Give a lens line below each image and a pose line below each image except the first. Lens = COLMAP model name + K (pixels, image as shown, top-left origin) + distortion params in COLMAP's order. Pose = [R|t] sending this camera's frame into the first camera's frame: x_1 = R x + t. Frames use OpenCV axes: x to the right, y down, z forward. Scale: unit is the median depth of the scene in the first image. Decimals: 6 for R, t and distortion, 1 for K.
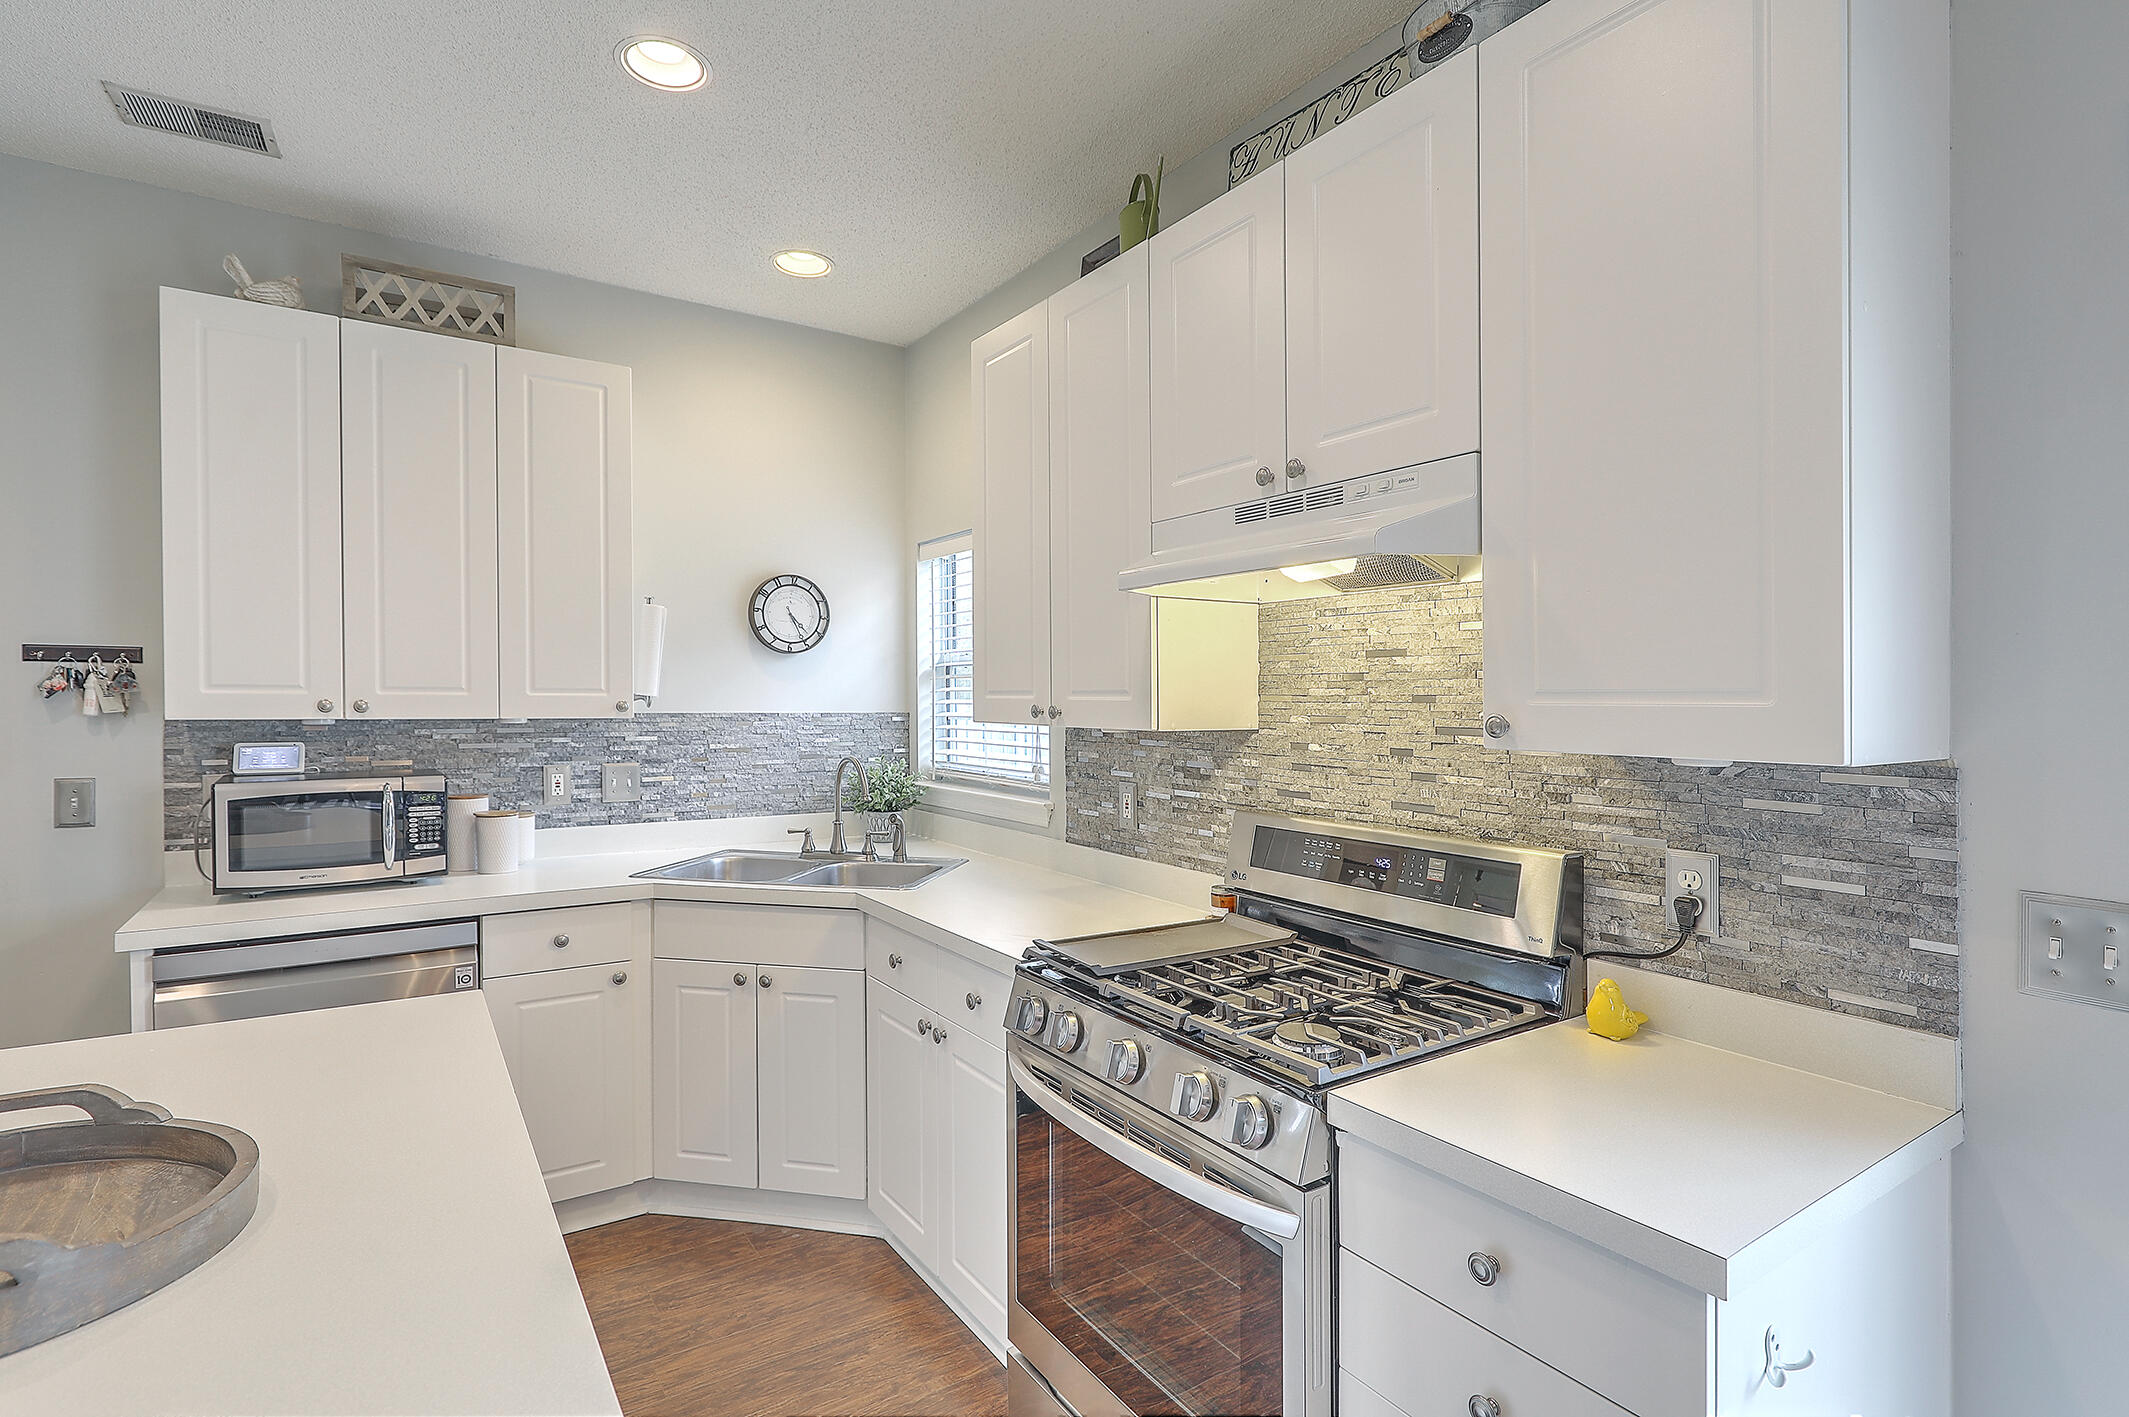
lens RADIAL K [[1030.1, 0, 1066.4], [0, 1030.1, 698.5], [0, 0, 1]] dist [-0.001654, -0.000179]
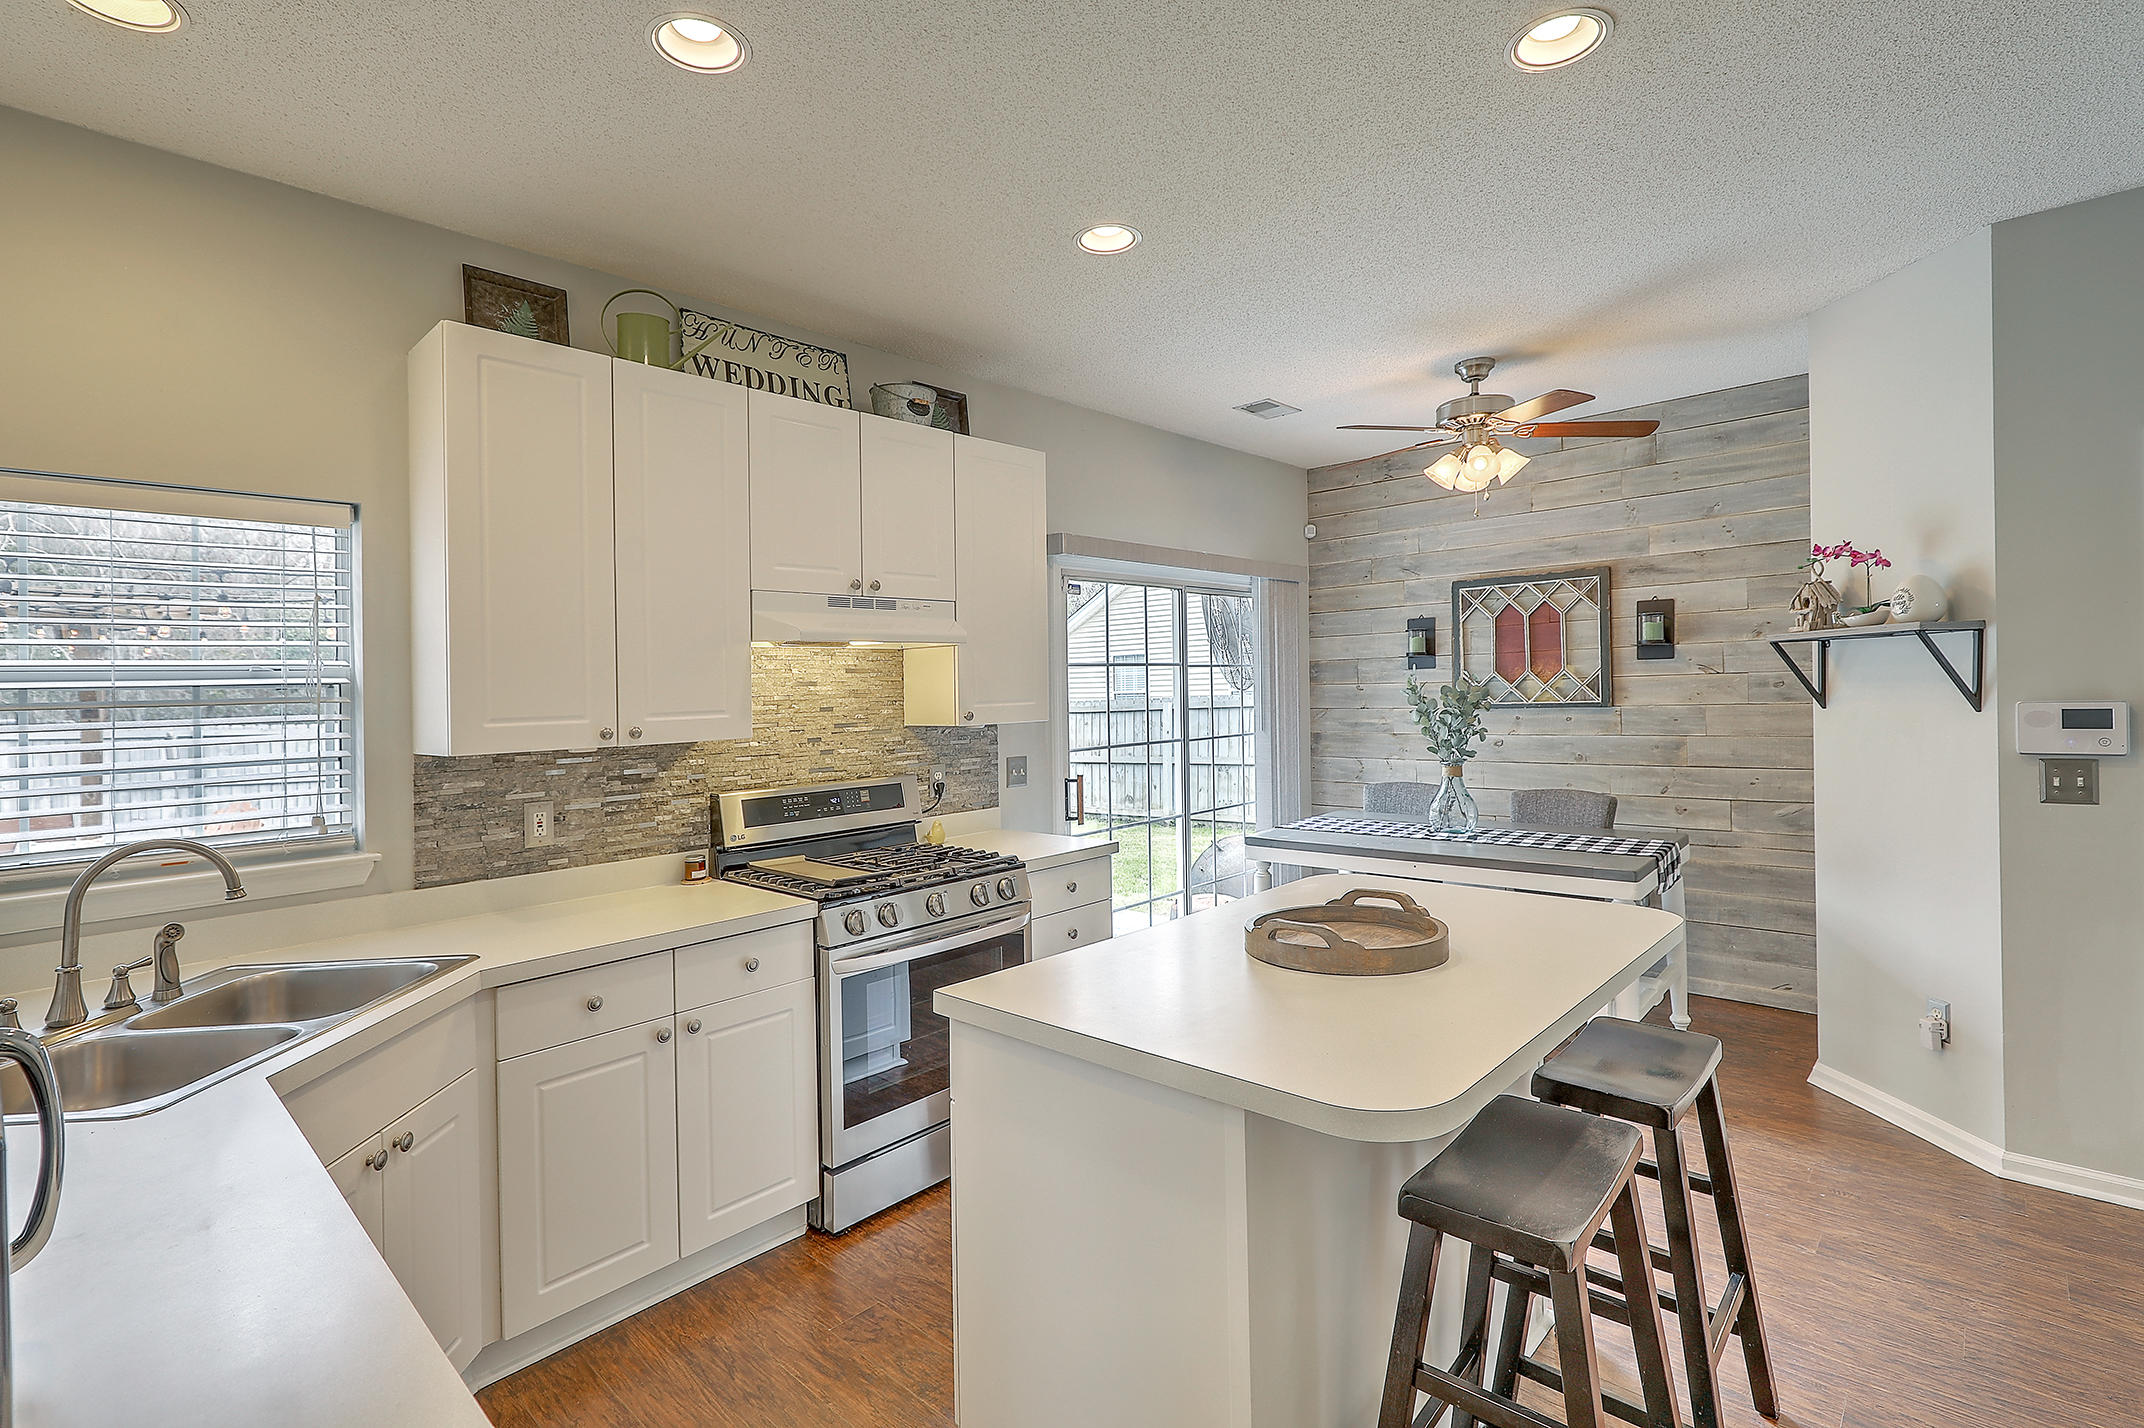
lens RADIAL K [[982.3, 0, 1074.0], [0, 982.3, 680.7], [0, 0, 1]] dist [0.000428, 0.000015]
pose [[-0.221934, 0.006851, 0.975038, -1.402973], [0.027858, 0.999612, -0.000683, -0.035569], [-0.974664, 0.027011, -0.222039, 0.928375]]
